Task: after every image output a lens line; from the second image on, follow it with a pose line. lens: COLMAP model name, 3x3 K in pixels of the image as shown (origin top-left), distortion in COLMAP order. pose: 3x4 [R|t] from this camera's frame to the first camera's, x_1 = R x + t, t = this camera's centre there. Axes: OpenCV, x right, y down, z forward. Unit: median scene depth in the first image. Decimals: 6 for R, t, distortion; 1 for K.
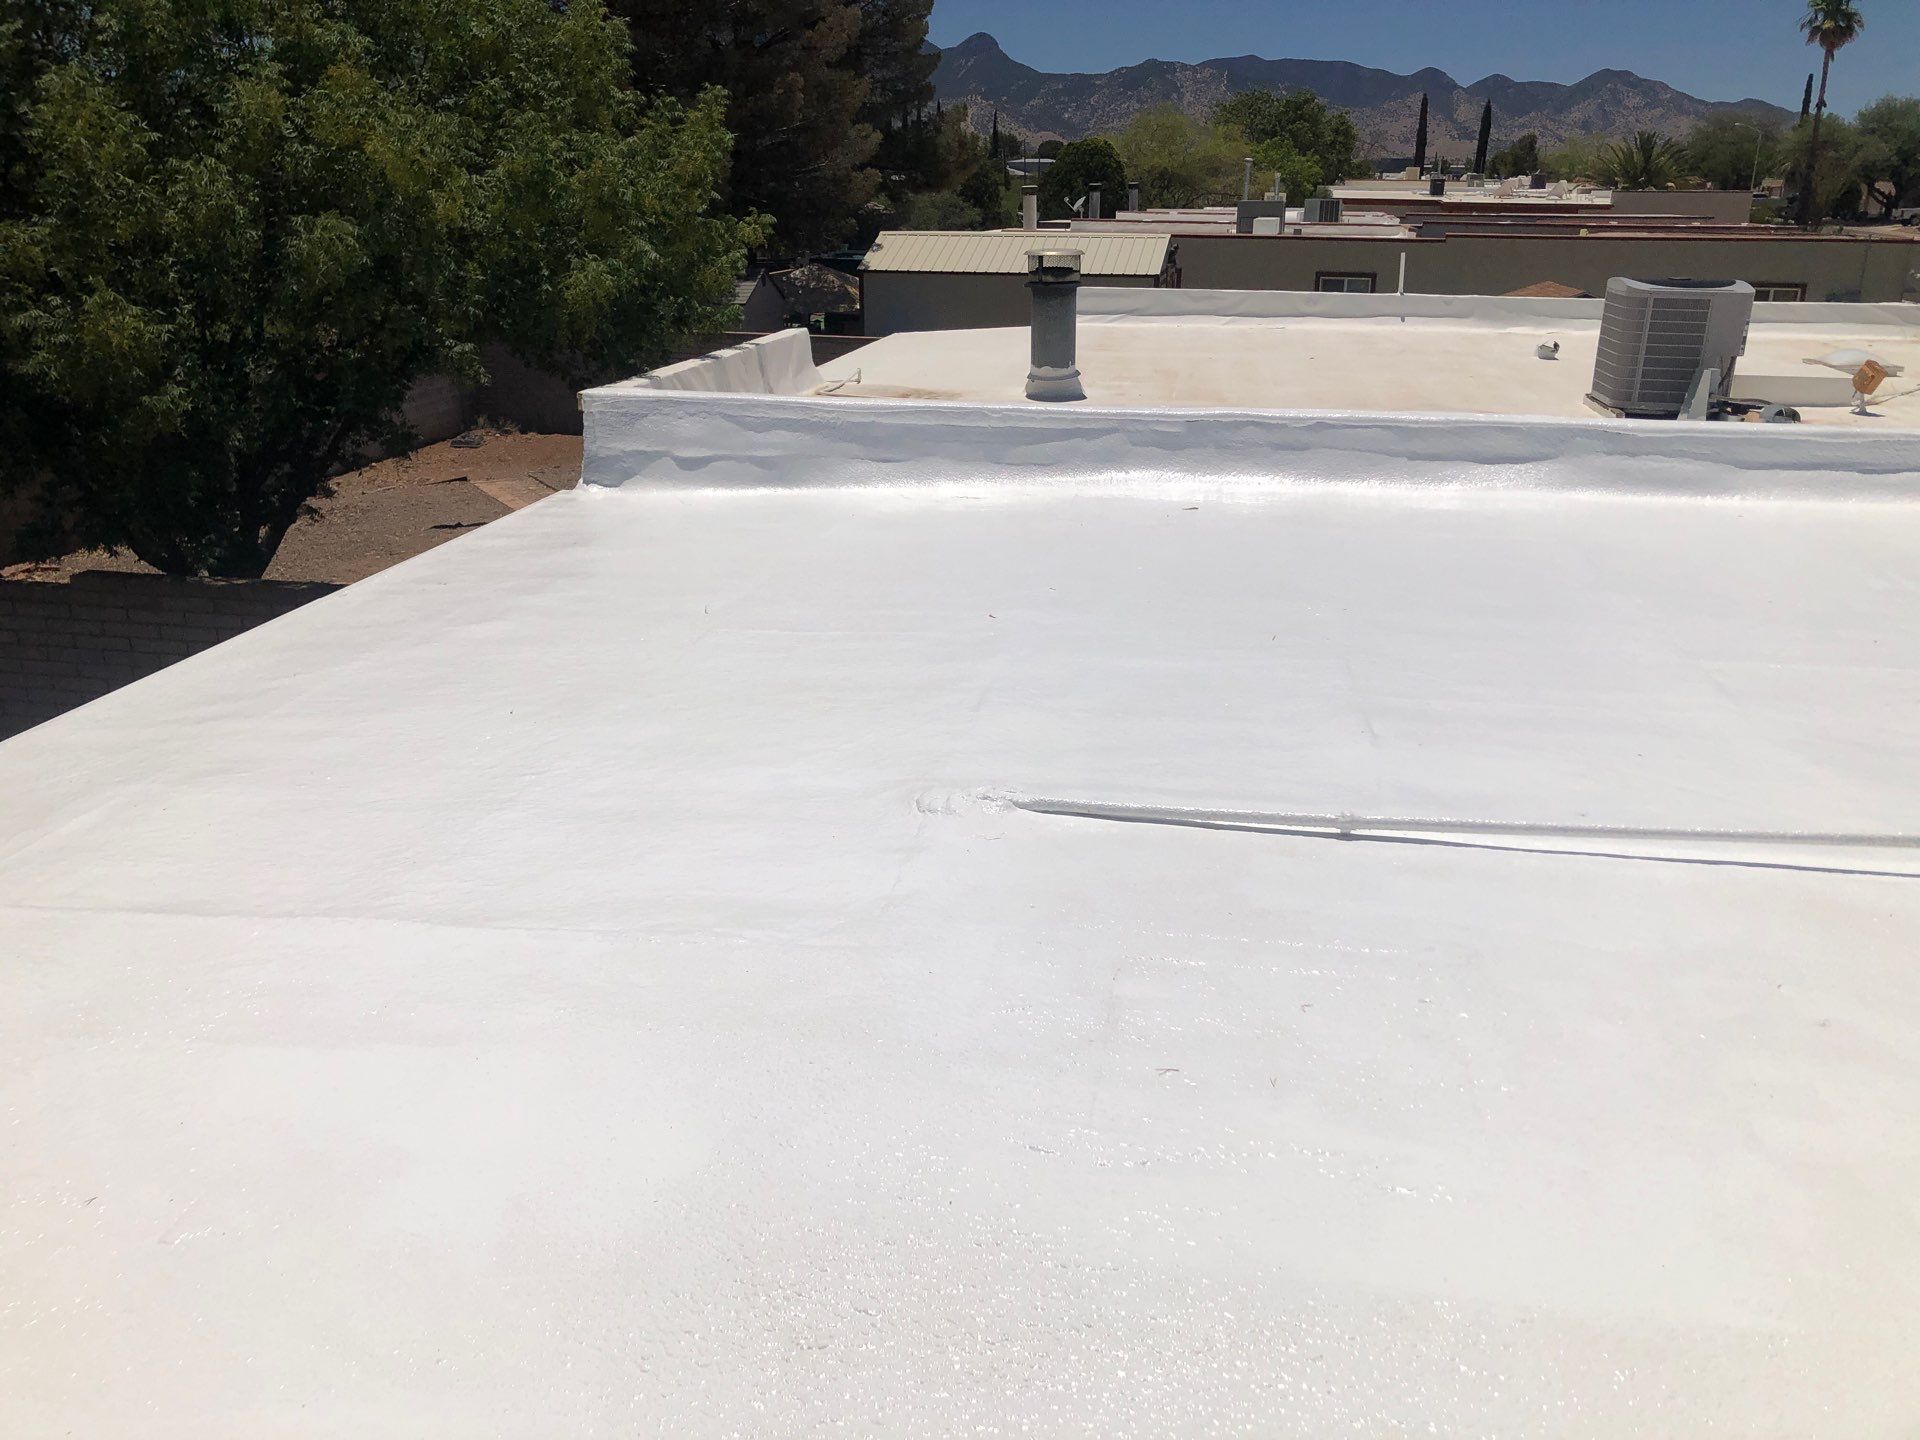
lens RADIAL K [[1566.7, 0, 960.0], [0, 1566.7, 720.0], [0, 0, 1]] dist [0.001682, 0.004469]
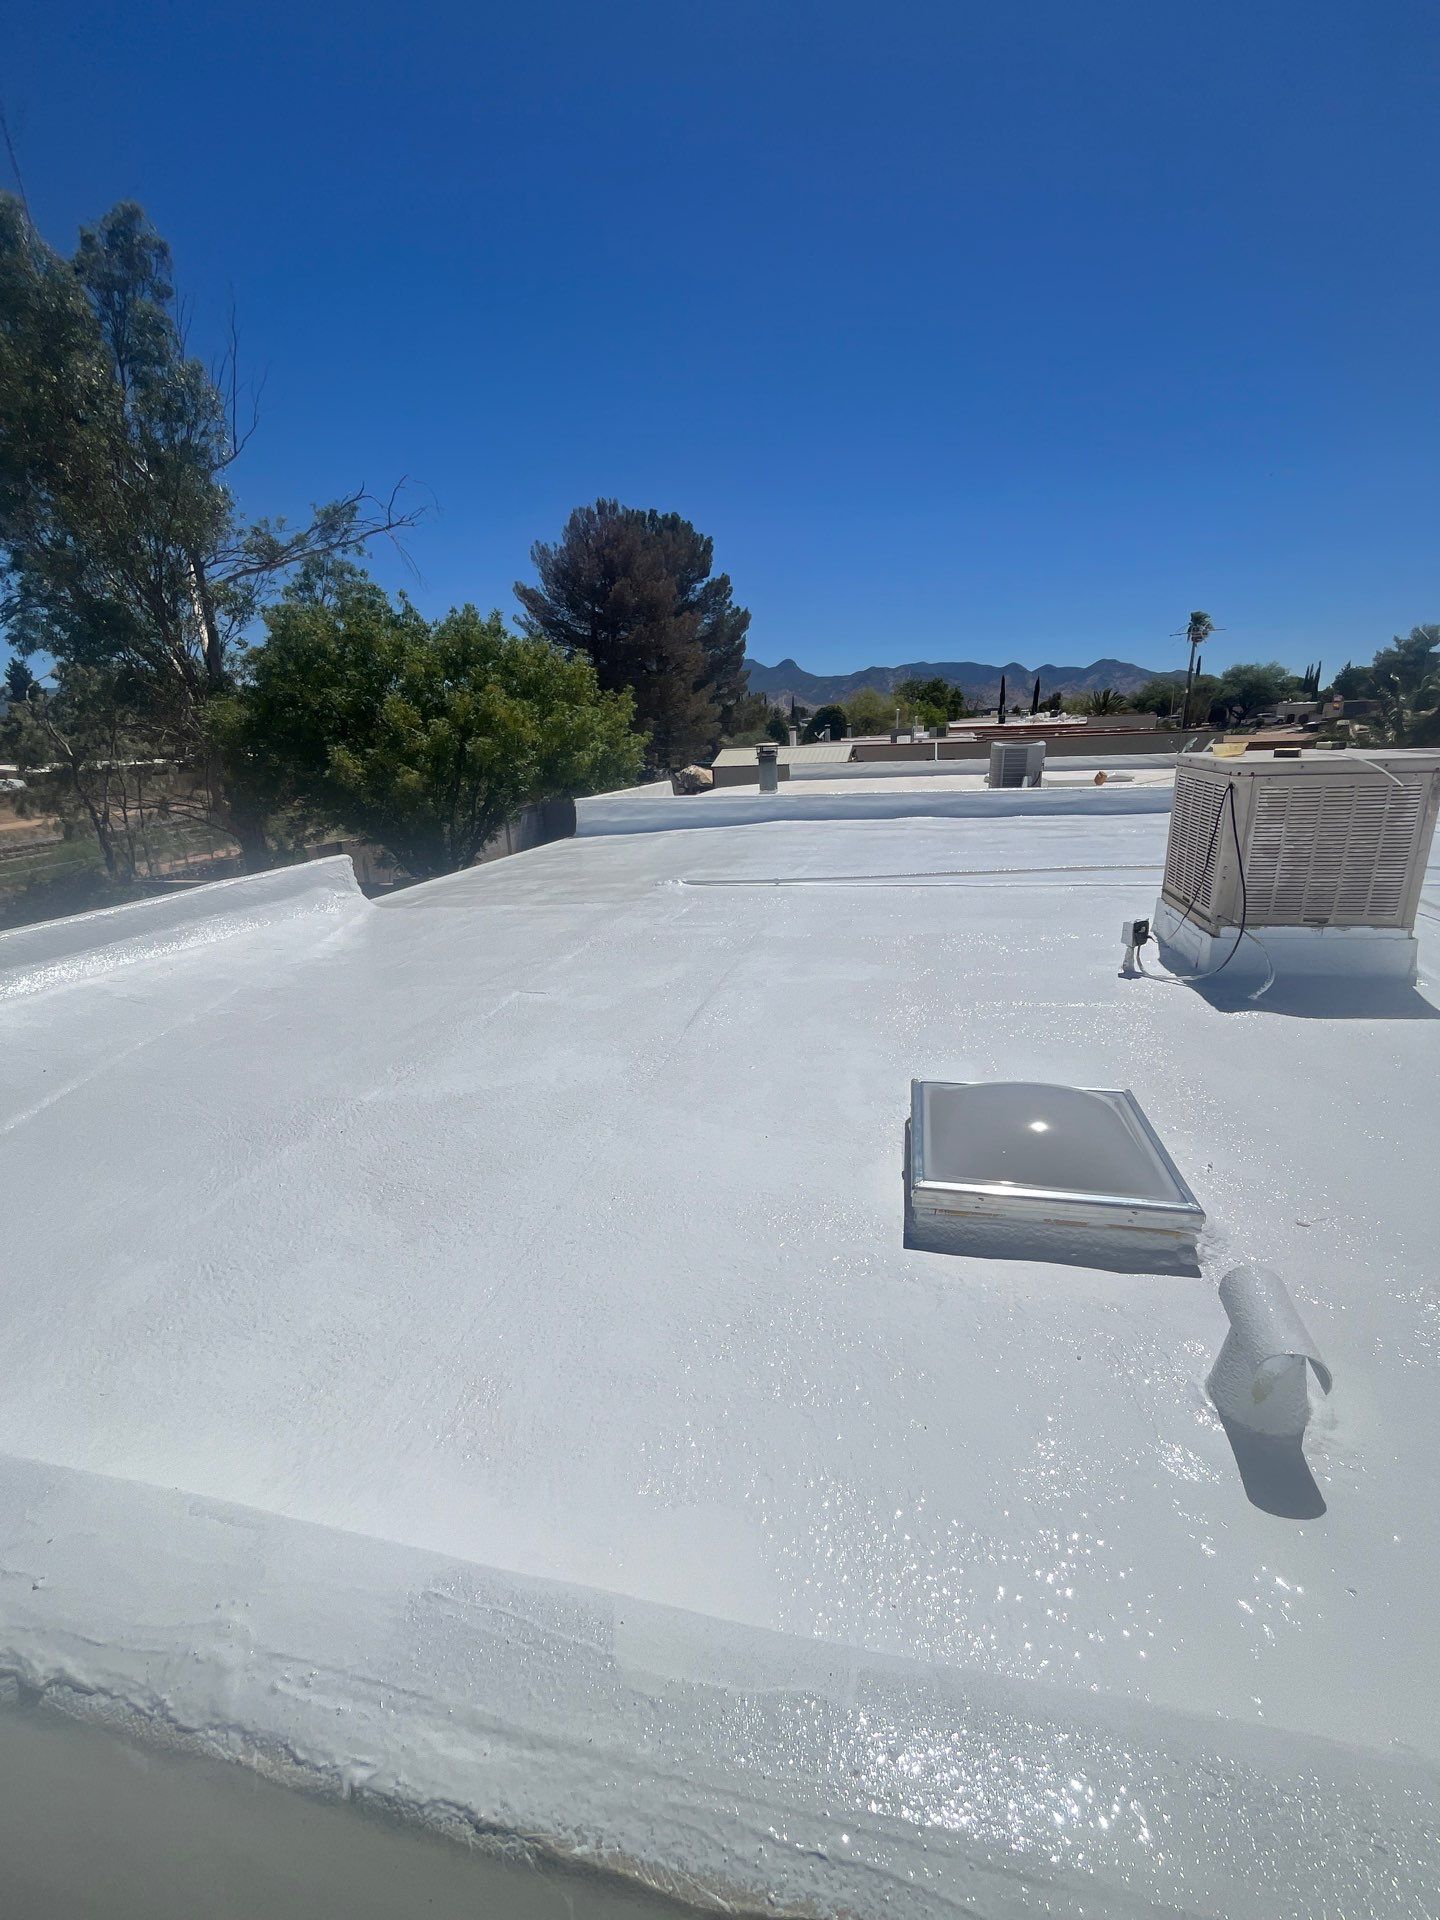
lens RADIAL K [[779.0, 0, 720.0], [0, 779.0, 960.0], [0, 0, 1]] dist [-0.004325, 0.000184]
pose [[0.996038, -0.027204, -0.084665, 0.013922], [0.023159, 0.998560, -0.048397, 0.016958], [0.085860, 0.046245, 0.995233, -0.036216]]
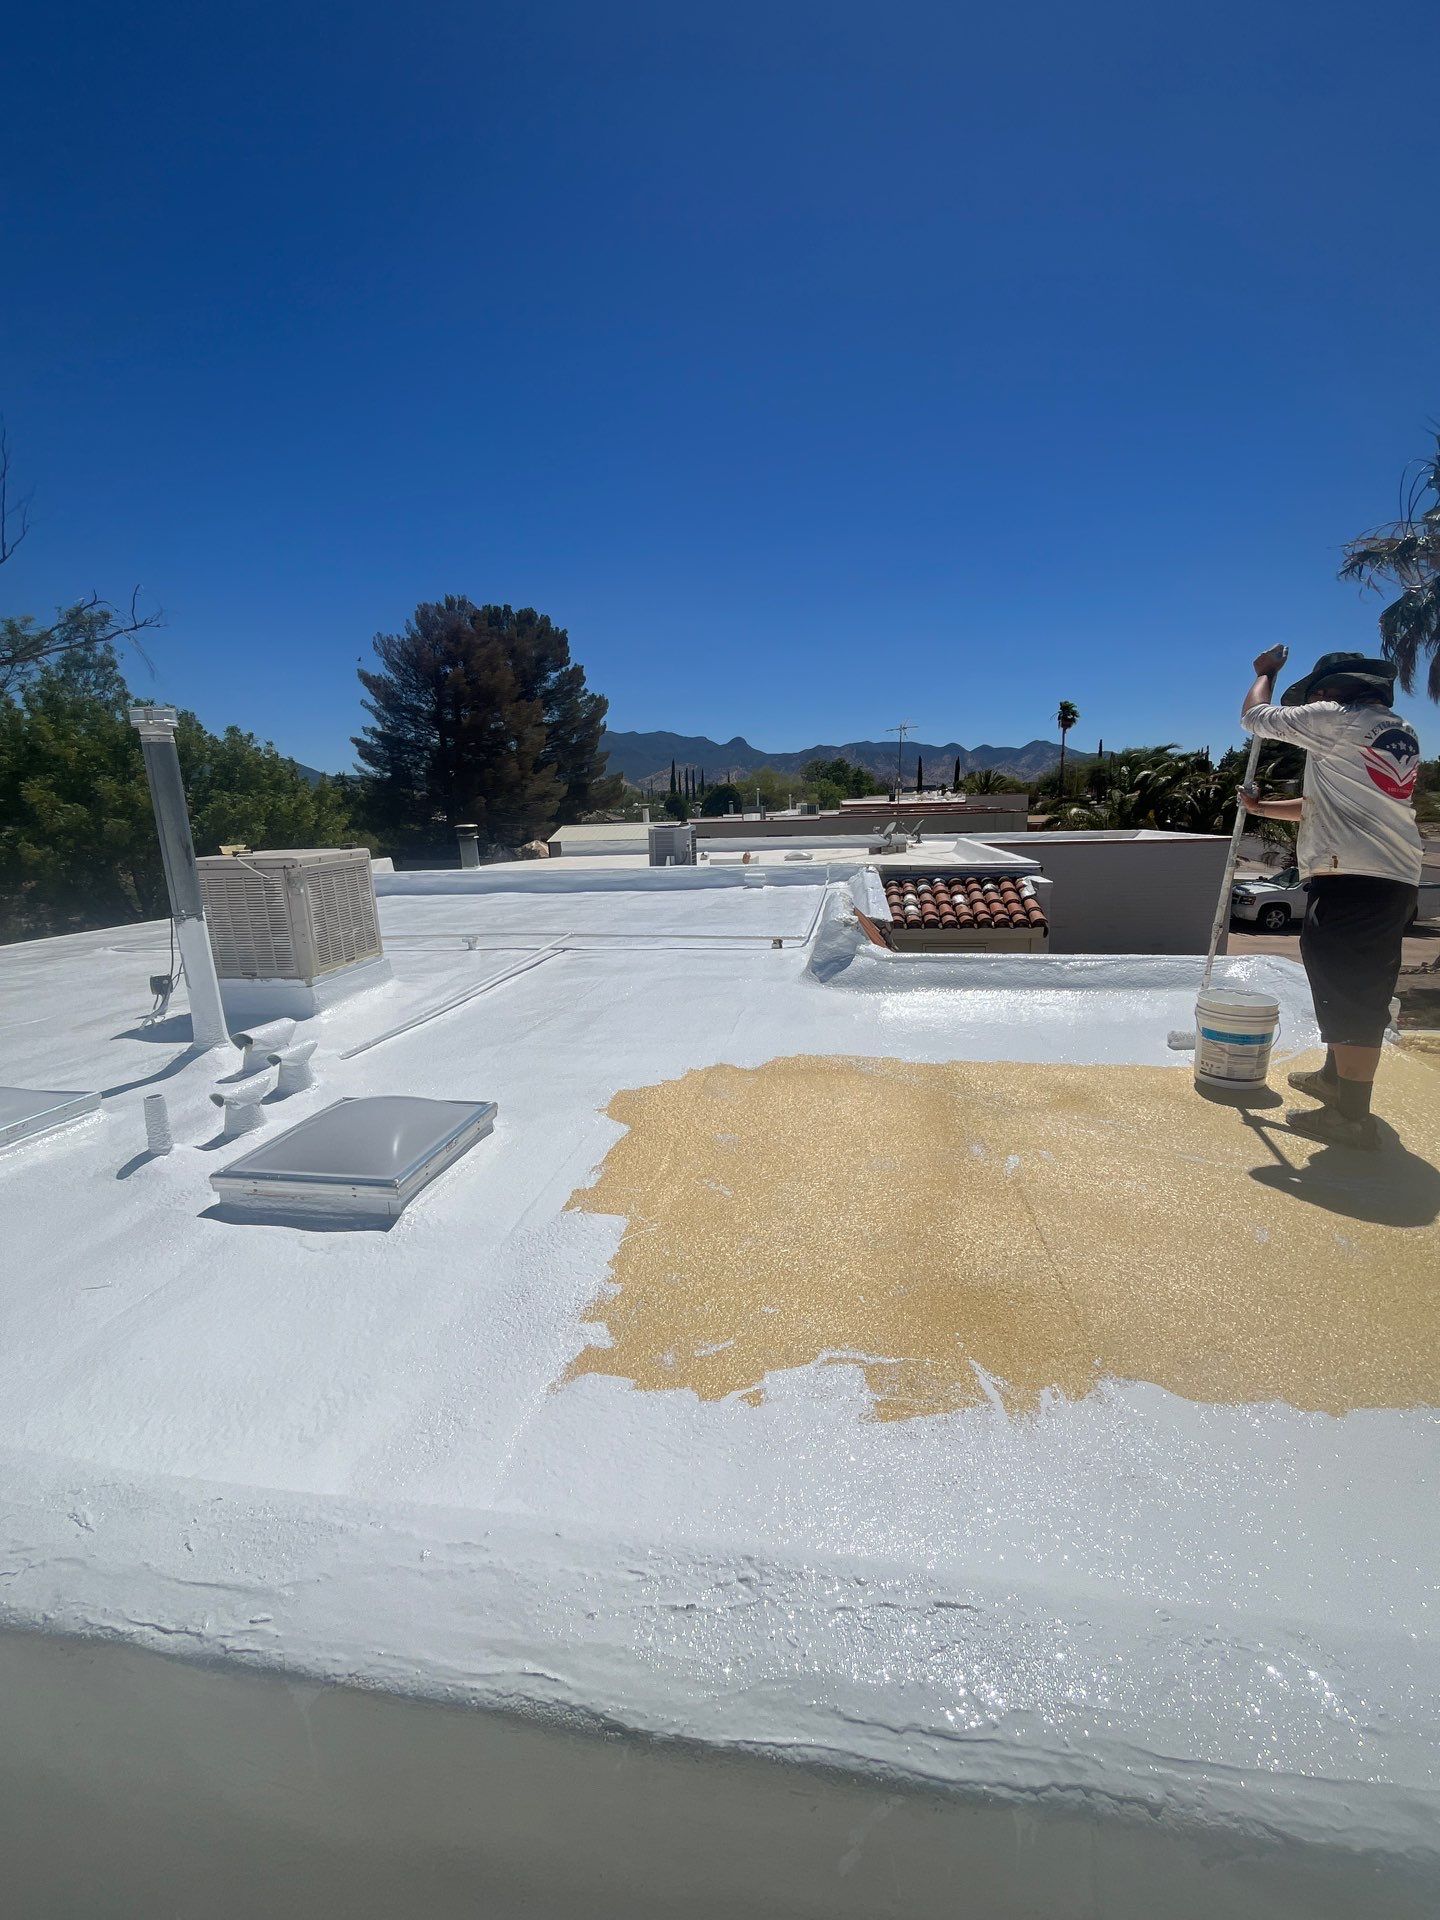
lens RADIAL K [[781.3, 0, 720.0], [0, 781.3, 960.0], [0, 0, 1]] dist [-0.000602, -0.000100]
pose [[0.998877, -0.037423, -0.029045, 0.089368], [0.033140, 0.990150, -0.136035, 0.022233], [0.033850, 0.134920, 0.990278, -0.049728]]
